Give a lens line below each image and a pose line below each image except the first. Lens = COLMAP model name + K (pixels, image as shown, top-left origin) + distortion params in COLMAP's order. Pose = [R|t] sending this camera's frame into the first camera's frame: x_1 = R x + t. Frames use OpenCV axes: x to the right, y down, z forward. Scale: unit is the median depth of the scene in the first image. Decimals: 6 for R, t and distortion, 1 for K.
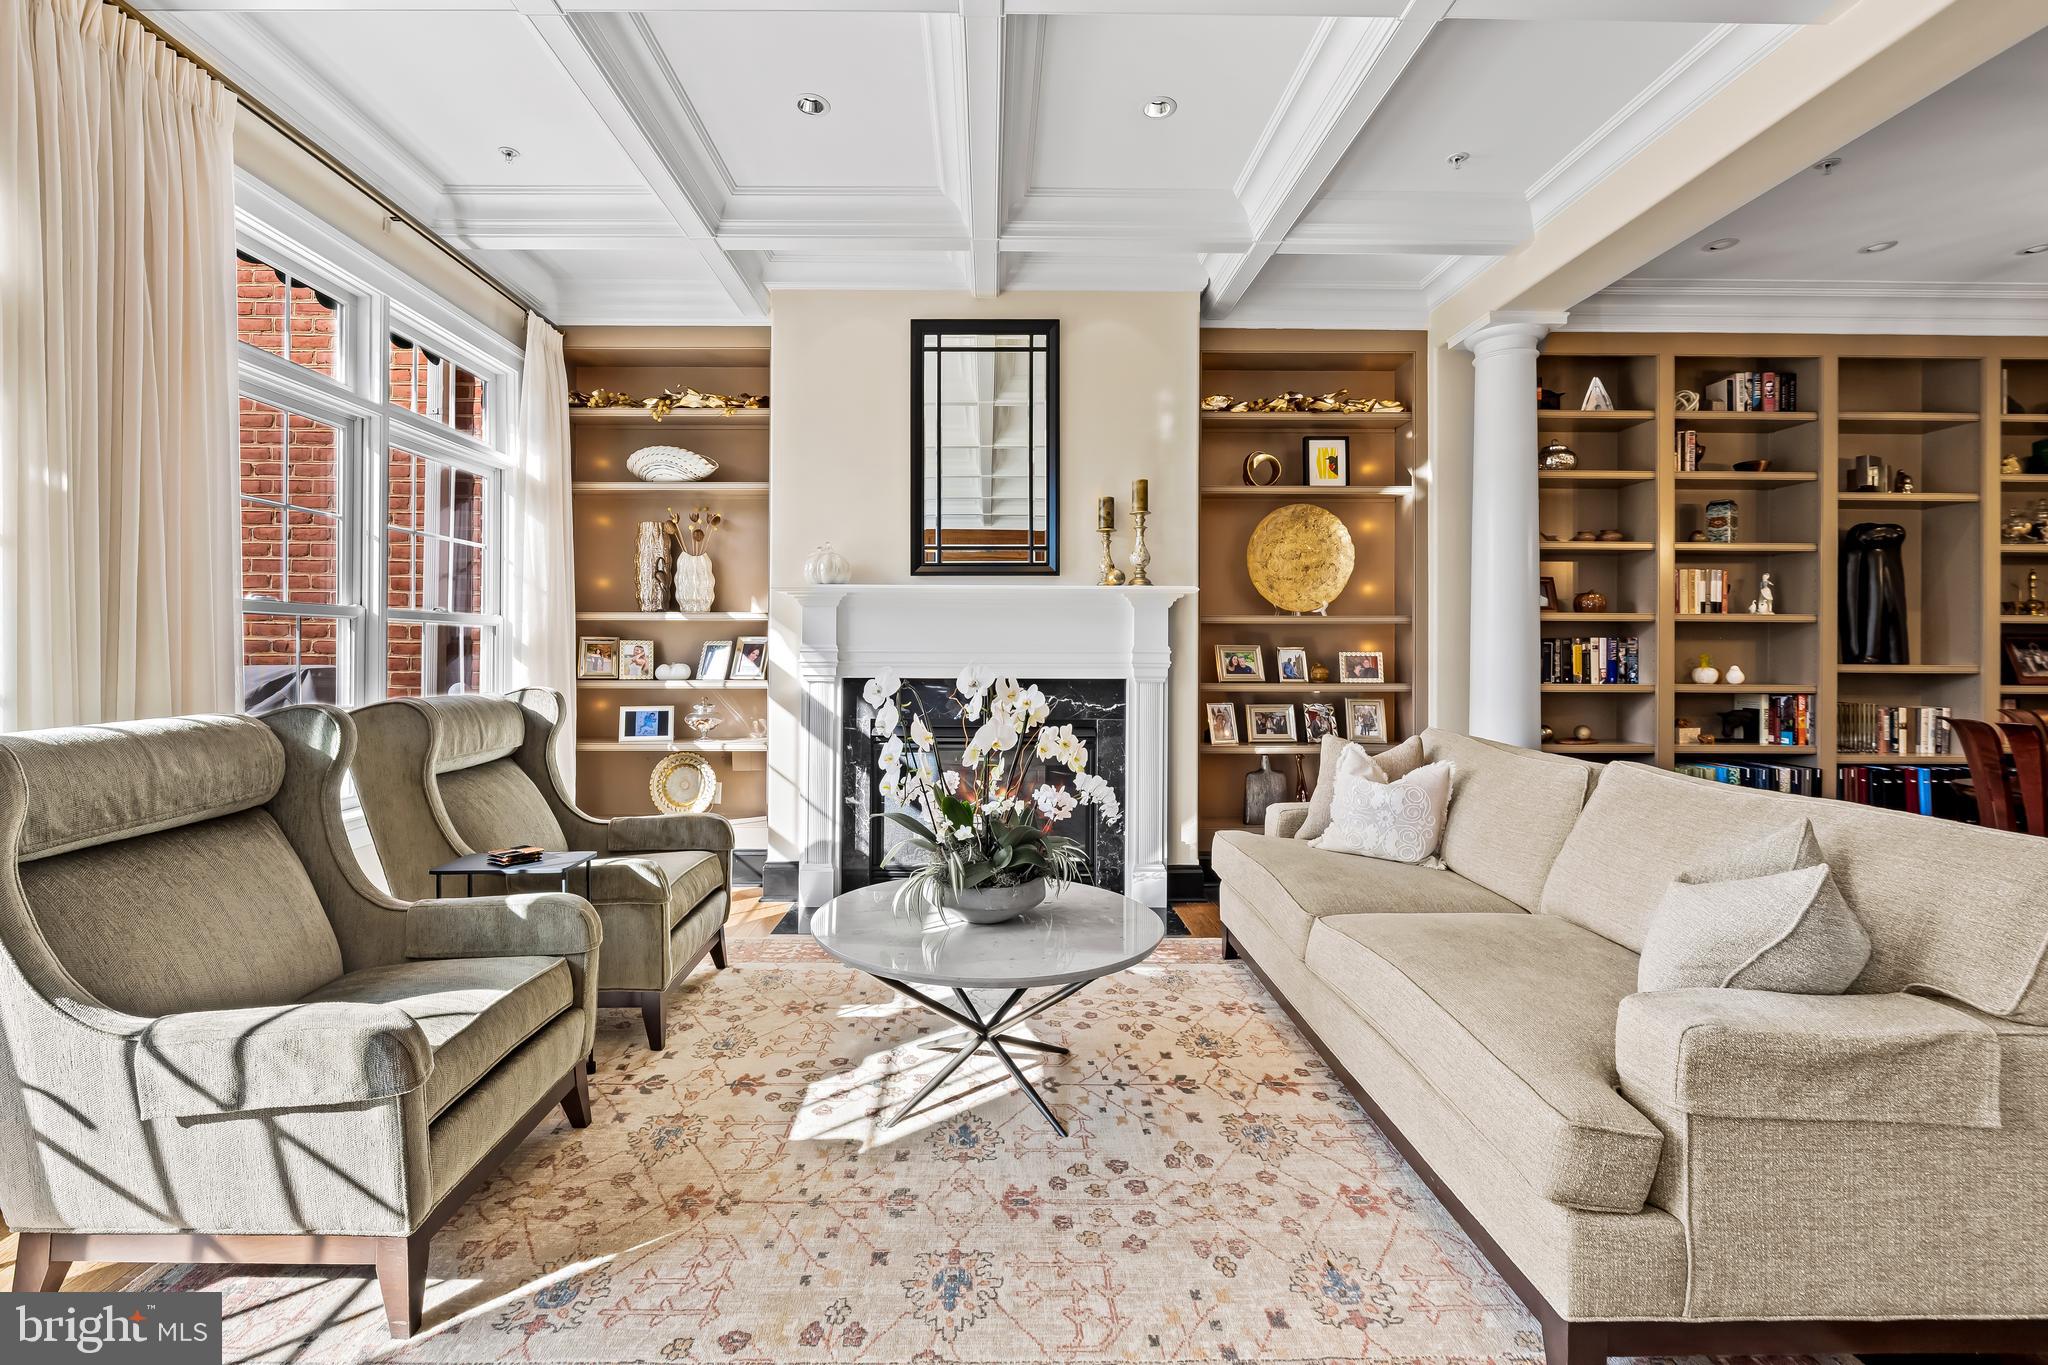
lens RADIAL K [[832.8, 0, 977.6], [0, 832.8, 633.1], [0, 0, 1]] dist [-0.004572, -0.000873]
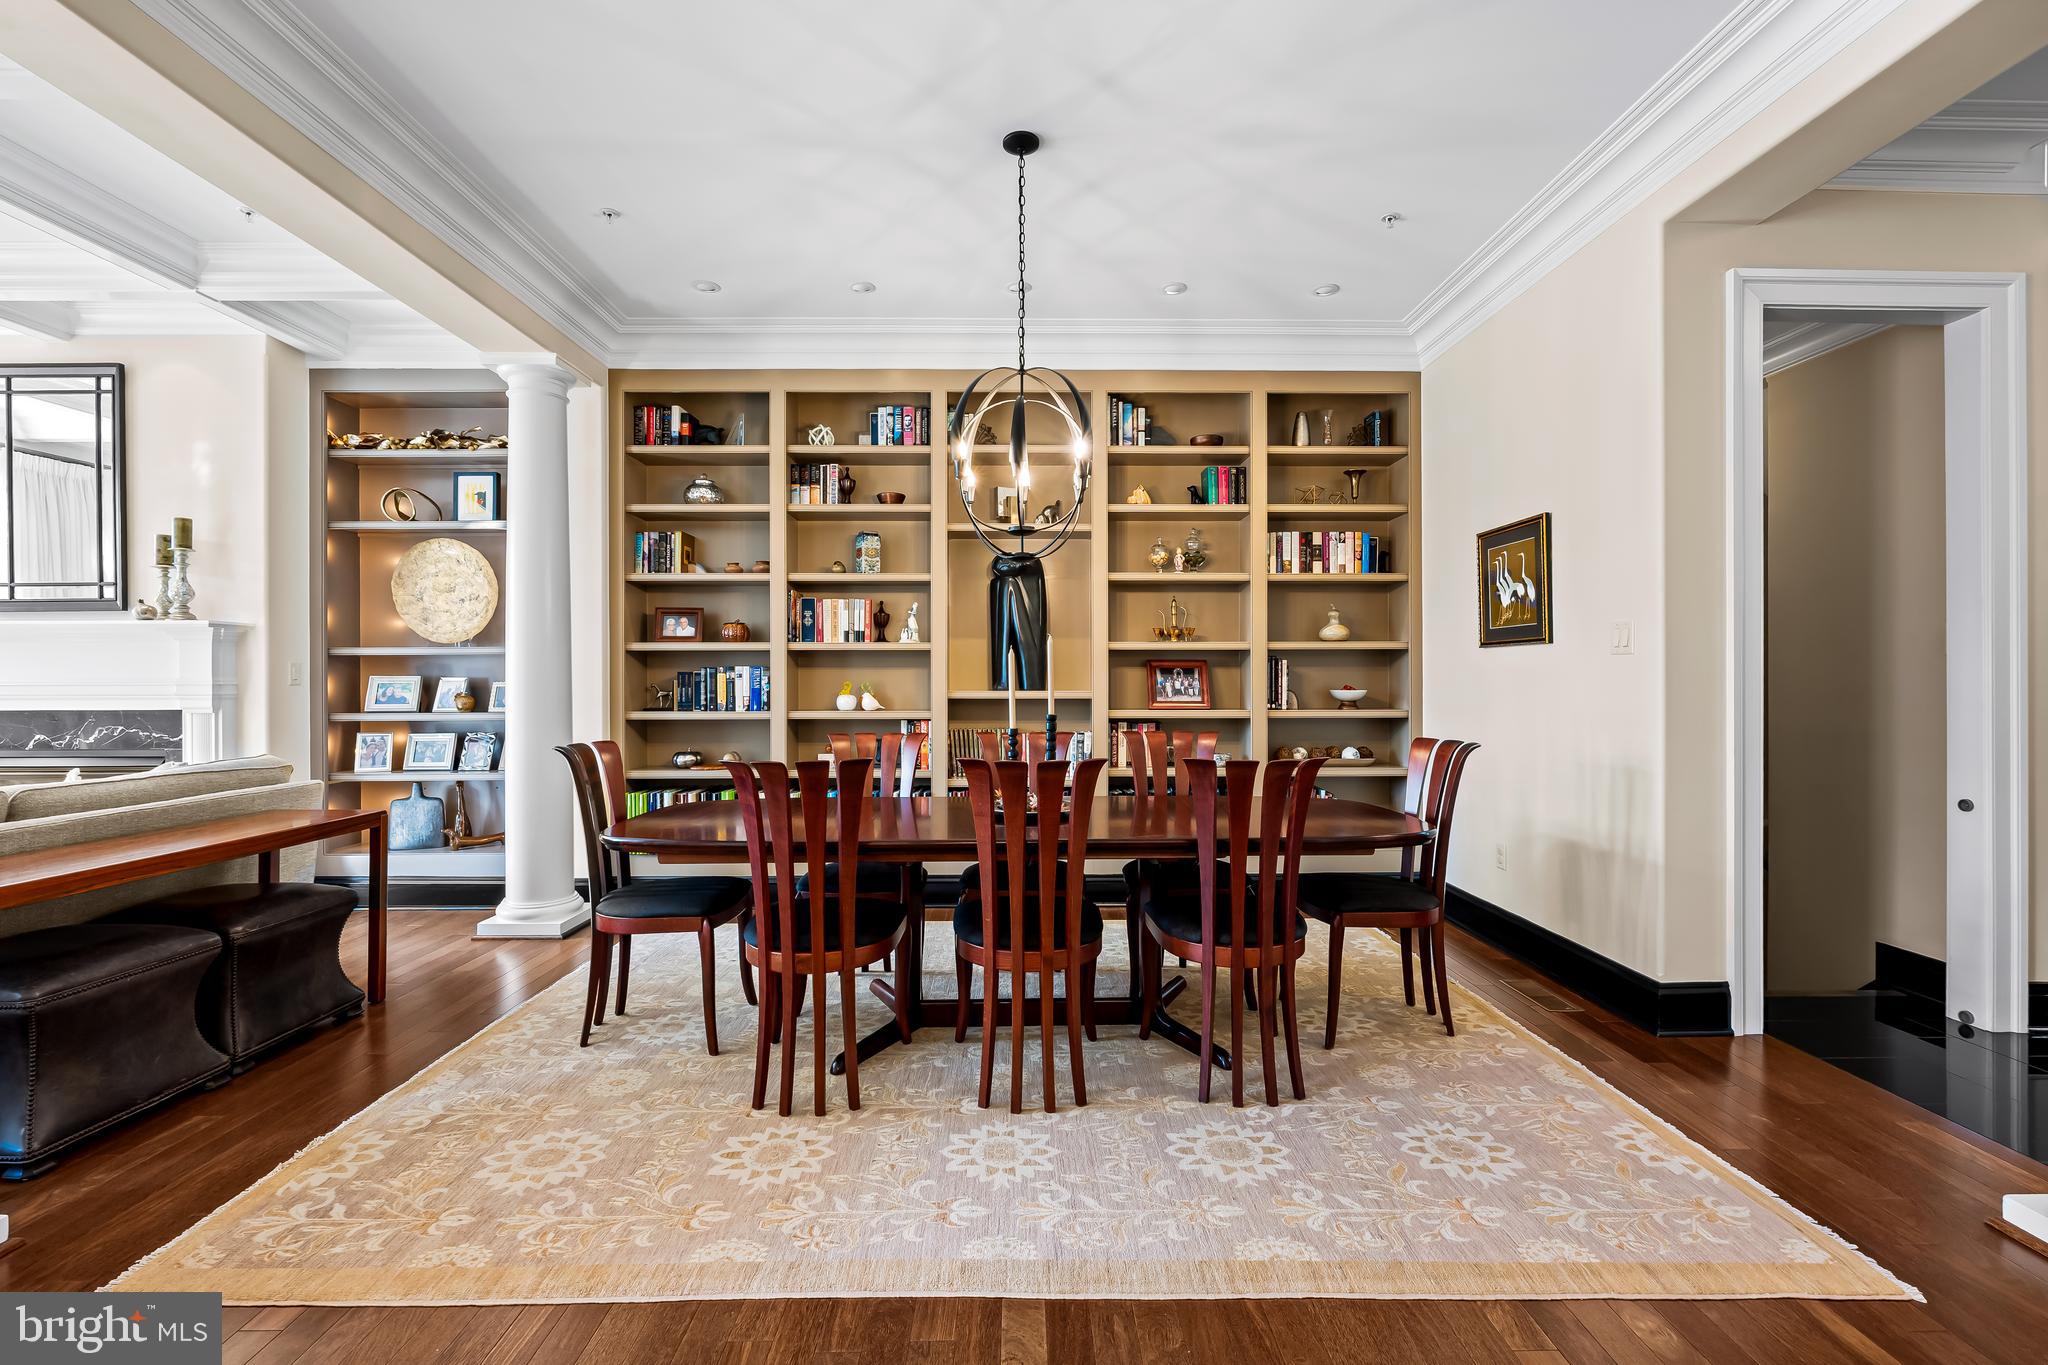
lens RADIAL K [[882.1, 0, 1032.0], [0, 882.1, 679.8], [0, 0, 1]] dist [-0.007654, 0.000243]
pose [[0.999797, -0.007742, 0.018587, 1.124984], [0.007374, 0.999777, 0.019776, 0.003286], [-0.018736, -0.019635, 0.999632, -0.106128]]
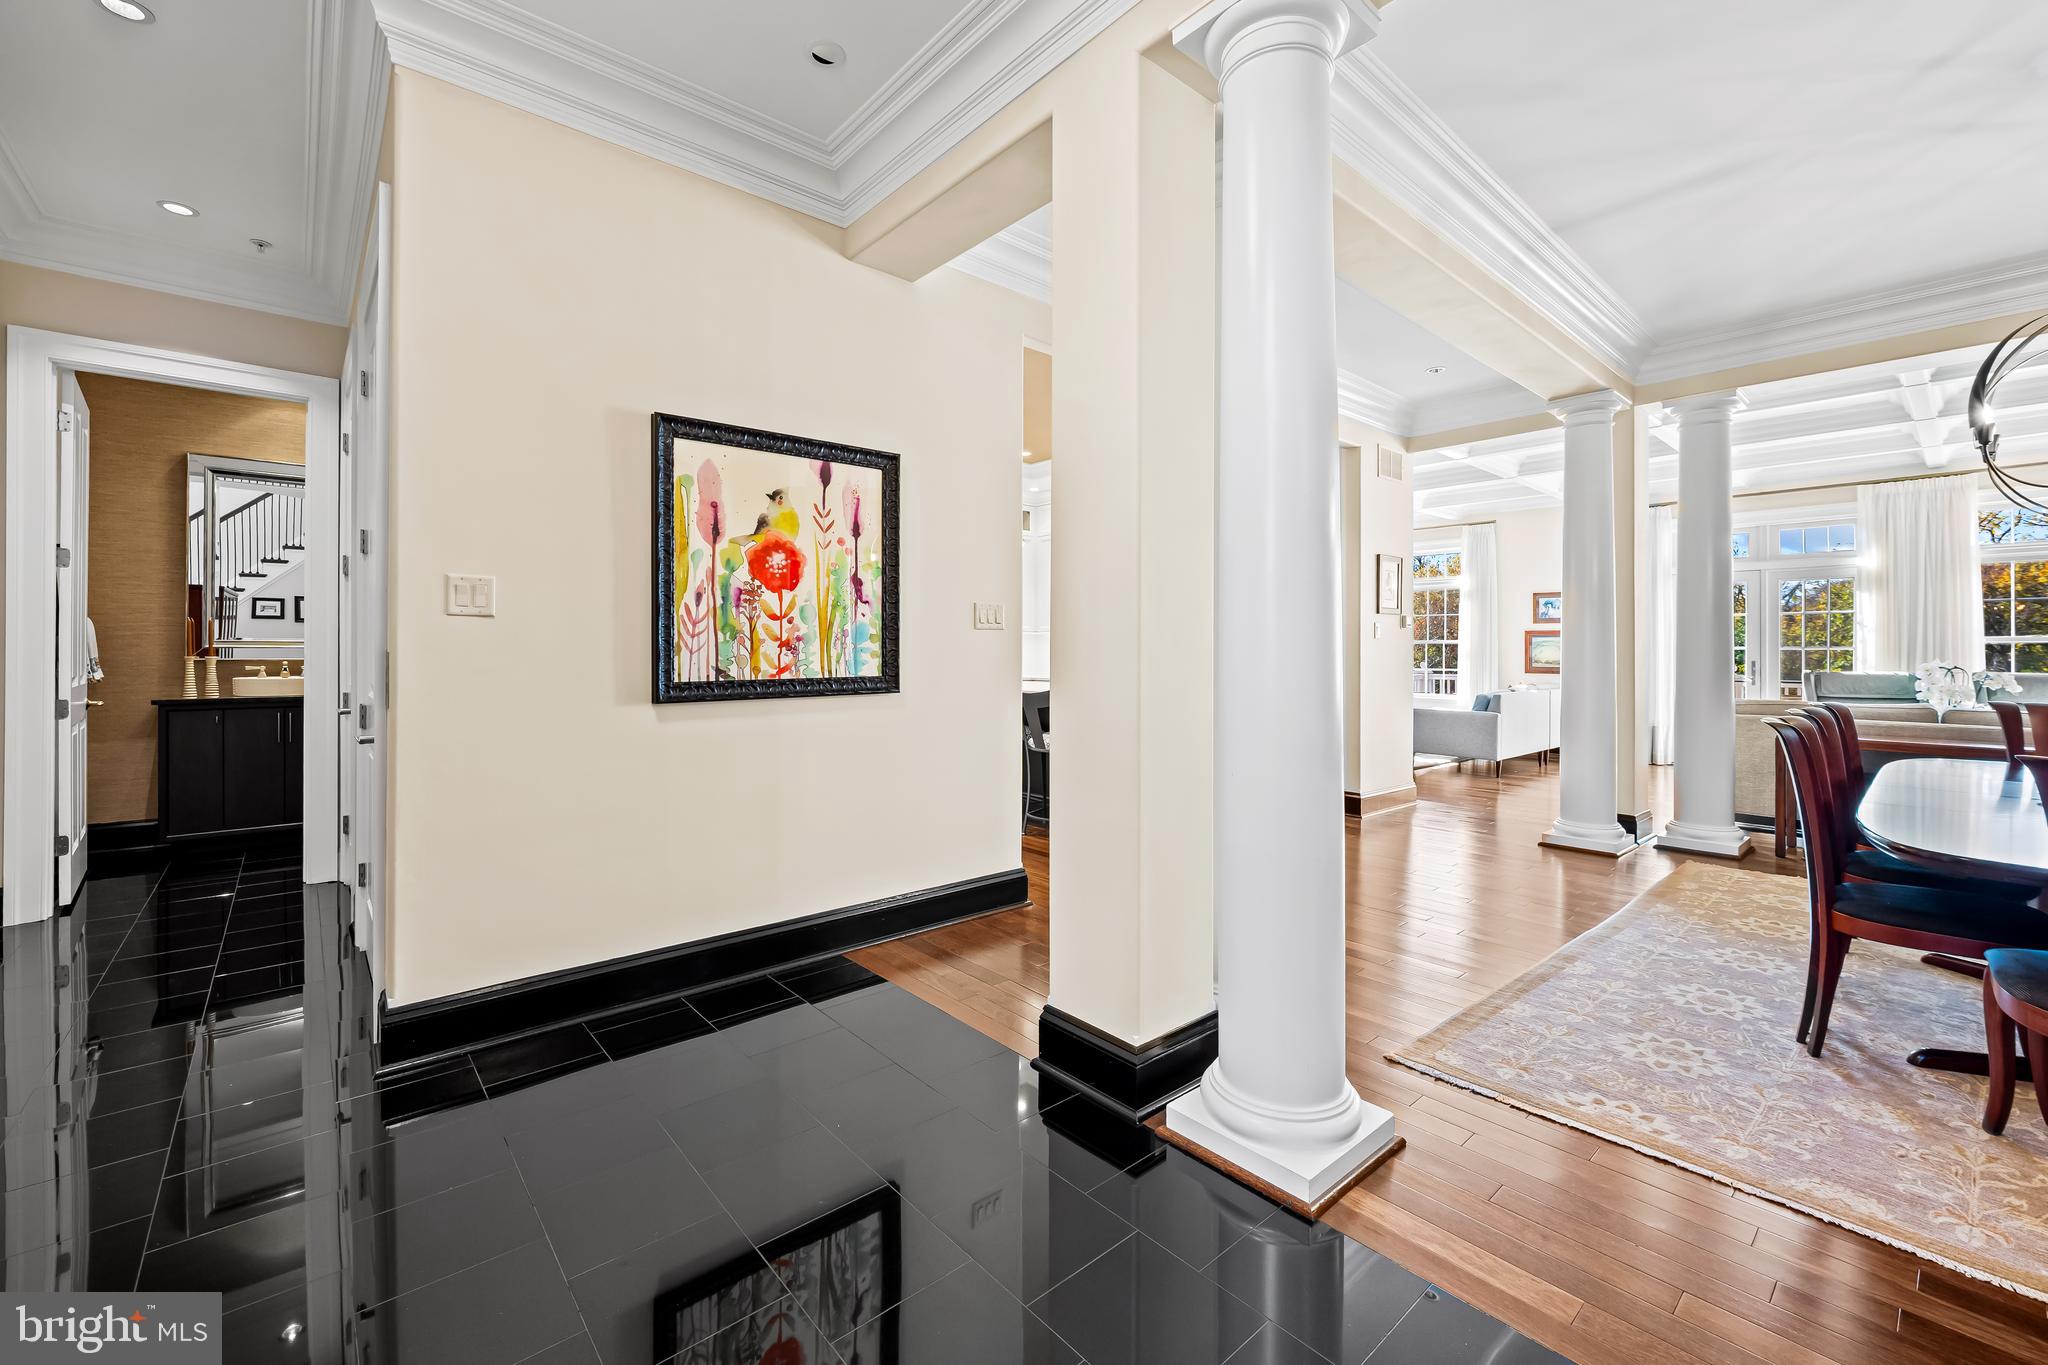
lens RADIAL K [[832.8, 0, 1009.3], [0, 832.8, 649.5], [0, 0, 1]] dist [-0.004572, -0.000873]
pose [[-0.762592, -0.009301, -0.646813, 2.110646], [0.004148, 0.999806, -0.019267, 0.023347], [0.646866, -0.017375, -0.762406, 0.553524]]
